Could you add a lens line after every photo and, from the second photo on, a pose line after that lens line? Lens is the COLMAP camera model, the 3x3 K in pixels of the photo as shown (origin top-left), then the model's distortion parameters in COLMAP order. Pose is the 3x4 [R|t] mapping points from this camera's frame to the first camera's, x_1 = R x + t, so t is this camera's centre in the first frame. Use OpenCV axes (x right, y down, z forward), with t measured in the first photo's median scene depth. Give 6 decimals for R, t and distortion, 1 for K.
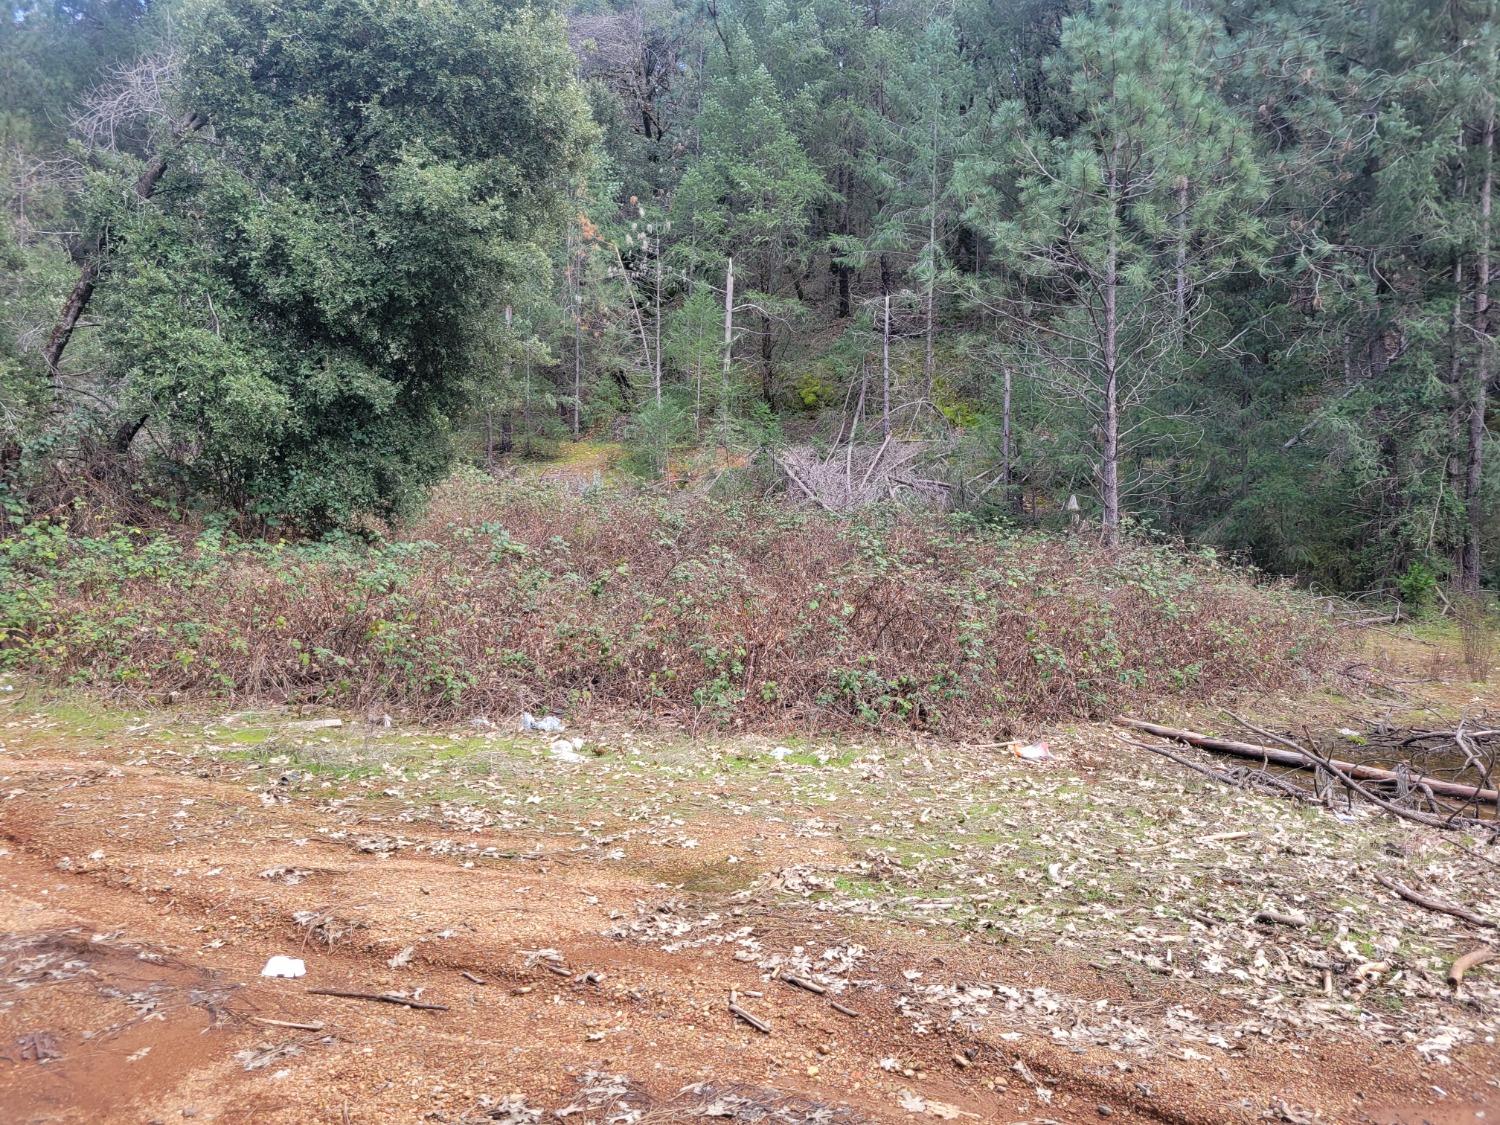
lens RADIAL K [[1146.6, 0, 751.8], [0, 1146.6, 555.0], [0, 0, 1]] dist [0.037205, -0.044303]
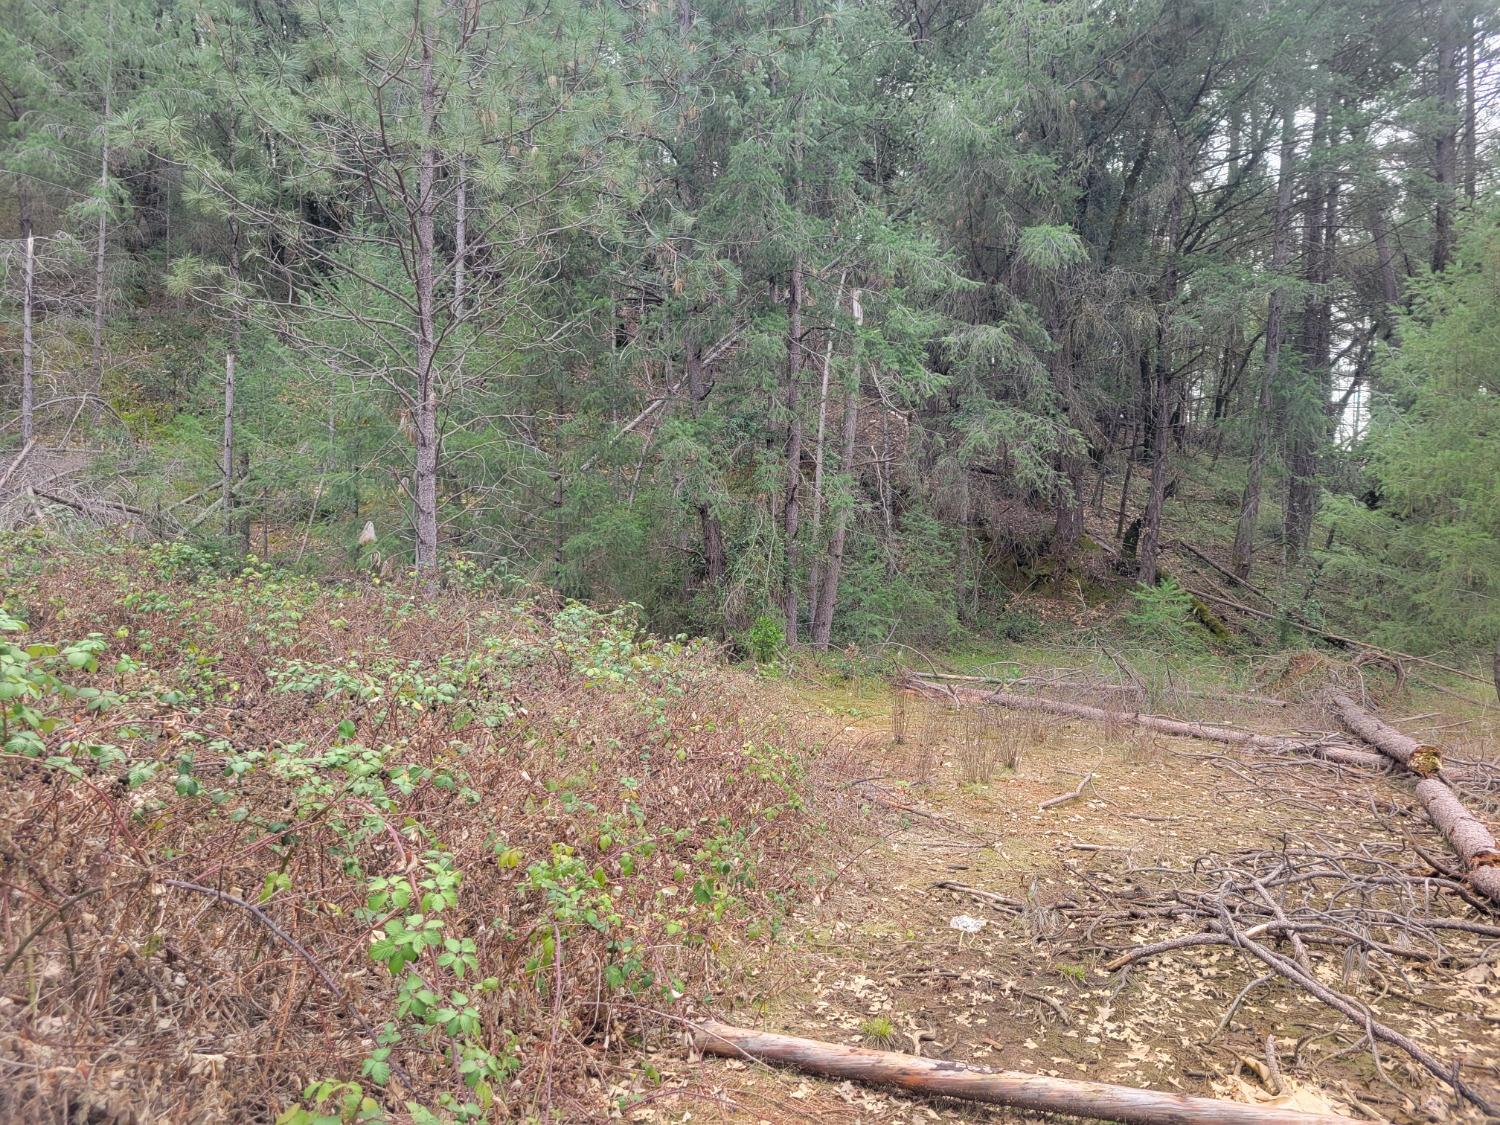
lens RADIAL K [[1146.6, 0, 751.8], [0, 1146.6, 555.0], [0, 0, 1]] dist [0.037205, -0.044303]
pose [[0.778424, 0.010587, 0.627650, 0.056576], [0.015408, 0.999234, -0.035964, -0.012009], [-0.627550, 0.037666, 0.777664, 0.498625]]
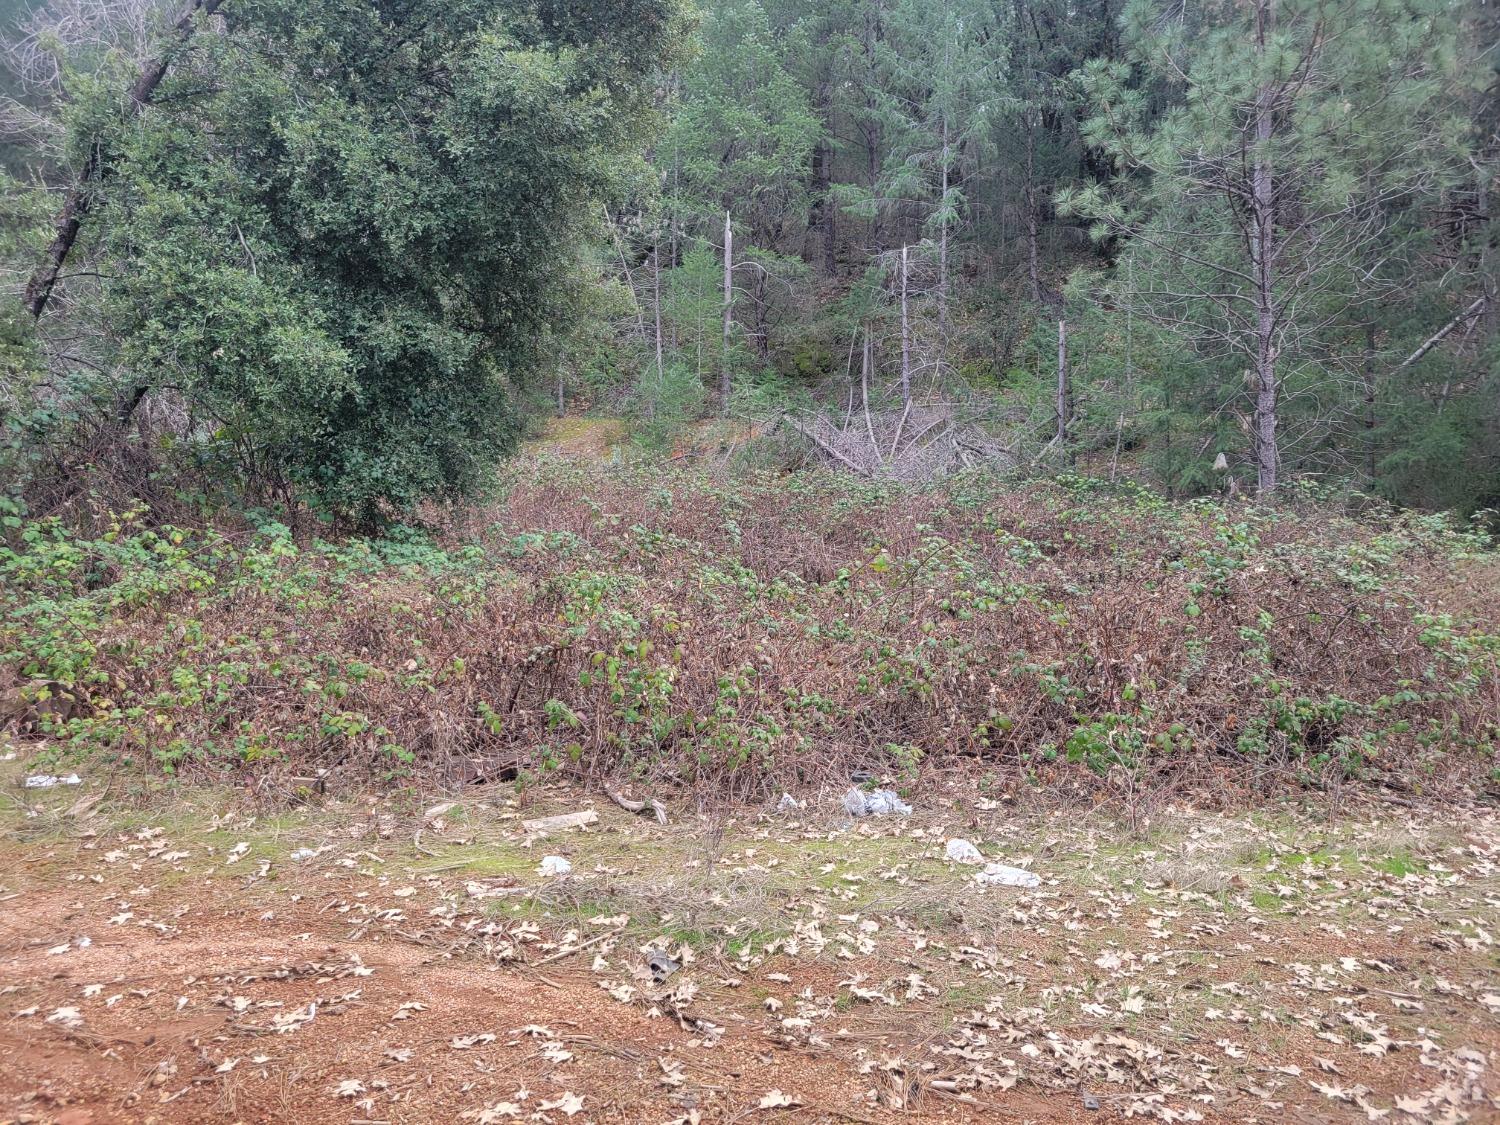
lens RADIAL K [[1138.3, 0, 681.6], [0, 1138.3, 560.1], [0, 0, 1]] dist [0.036423, -0.031505]
pose [[0.999548, -0.028902, 0.008249, -0.177359], [0.028691, 0.999286, 0.024593, -0.009612], [-0.008954, -0.024345, 0.999664, 0.210029]]
